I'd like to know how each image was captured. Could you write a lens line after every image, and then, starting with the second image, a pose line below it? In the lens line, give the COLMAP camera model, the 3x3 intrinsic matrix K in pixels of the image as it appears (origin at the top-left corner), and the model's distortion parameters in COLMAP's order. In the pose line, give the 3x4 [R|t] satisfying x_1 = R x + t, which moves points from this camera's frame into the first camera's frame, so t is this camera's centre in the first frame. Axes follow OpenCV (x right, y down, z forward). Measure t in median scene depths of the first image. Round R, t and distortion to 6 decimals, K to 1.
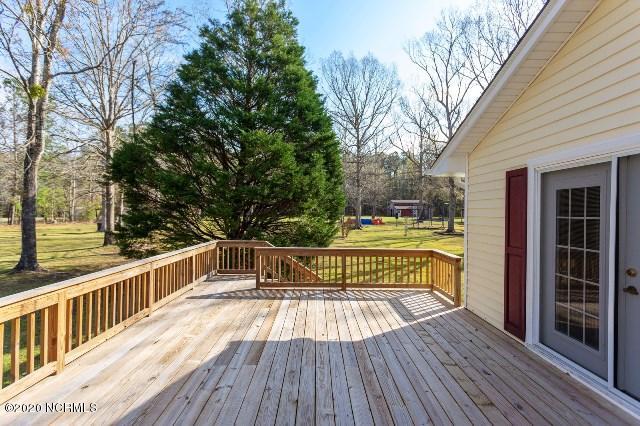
lens RADIAL K [[304.0, 0, 323.9], [0, 304.0, 212.7], [0, 0, 1]] dist [0.002290, 0.000998]
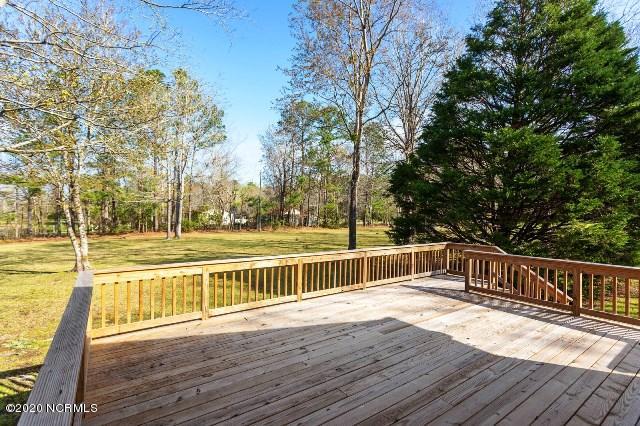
lens RADIAL K [[304.0, 0, 322.2], [0, 304.0, 213.6], [0, 0, 1]] dist [0.002290, 0.000998]
pose [[0.566609, -0.012258, -0.823895, 0.500108], [-0.001757, 0.999869, -0.016085, 0.012945], [0.823985, 0.010562, 0.566513, 0.045229]]
